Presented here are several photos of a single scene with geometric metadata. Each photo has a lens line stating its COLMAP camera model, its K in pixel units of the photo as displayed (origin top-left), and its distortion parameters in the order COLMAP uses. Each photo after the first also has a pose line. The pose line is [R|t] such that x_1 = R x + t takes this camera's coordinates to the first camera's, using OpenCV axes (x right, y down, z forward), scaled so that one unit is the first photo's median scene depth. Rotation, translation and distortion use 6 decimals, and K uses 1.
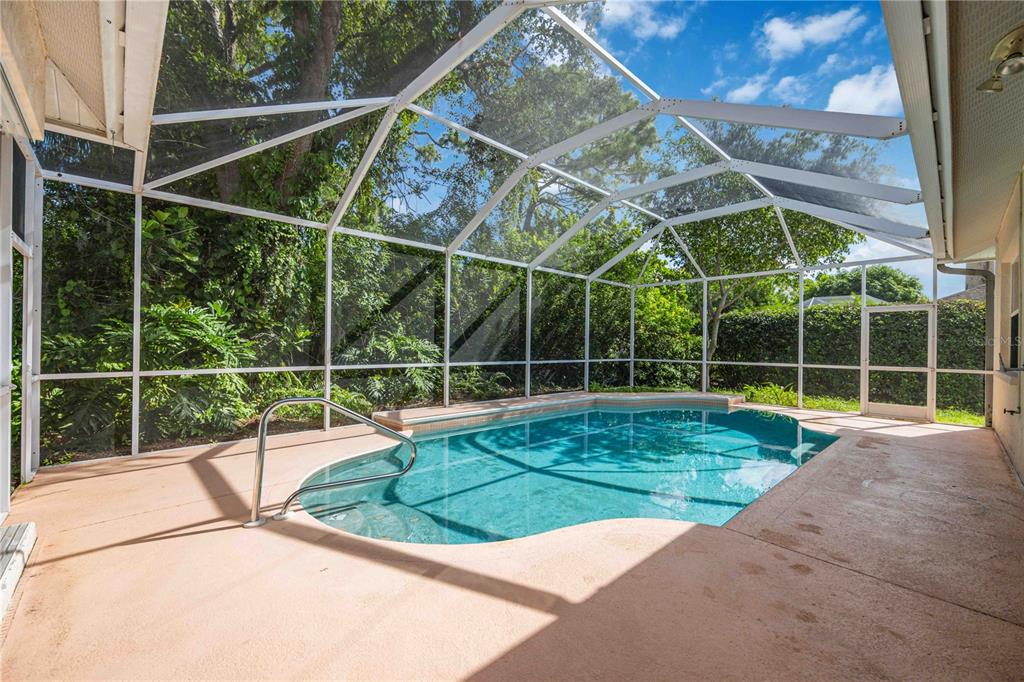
lens RADIAL K [[415.9, 0, 513.2], [0, 415.9, 345.9], [0, 0, 1]] dist [-0.001323, -0.000136]
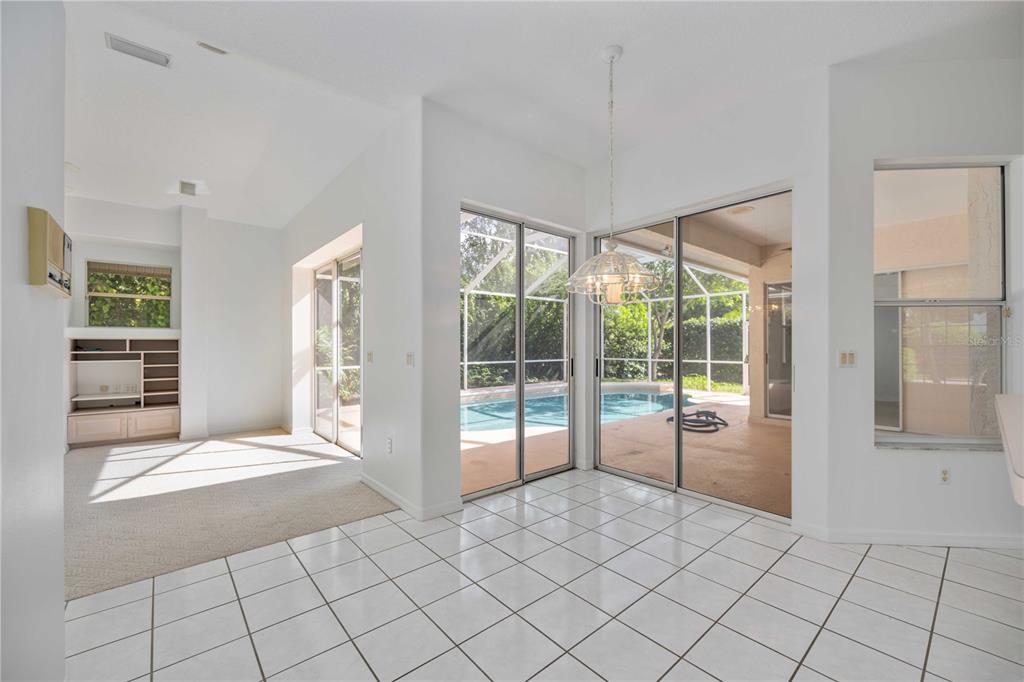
lens RADIAL K [[410.9, 0, 512.0], [0, 410.9, 341.0], [0, 0, 1]] dist [-0.002294, -0.000303]
pose [[0.998927, -0.012233, -0.044677, 0.072940], [0.011699, 0.999857, -0.012189, -0.015108], [0.044820, 0.011653, 0.998927, -0.462413]]
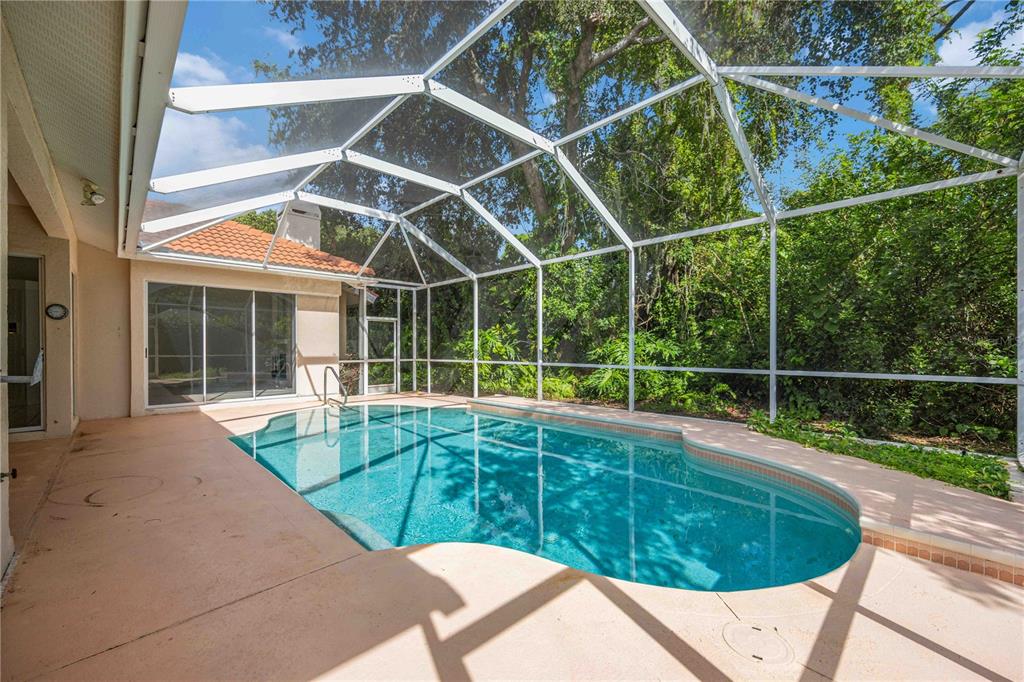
lens RADIAL K [[415.9, 0, 513.2], [0, 415.9, 345.9], [0, 0, 1]] dist [-0.001323, -0.000136]
pose [[-0.002528, -0.011081, -0.999935, 0.829792], [0.001004, 0.999938, -0.011083, 0.007250], [0.999996, -0.001032, -0.002517, 0.819931]]
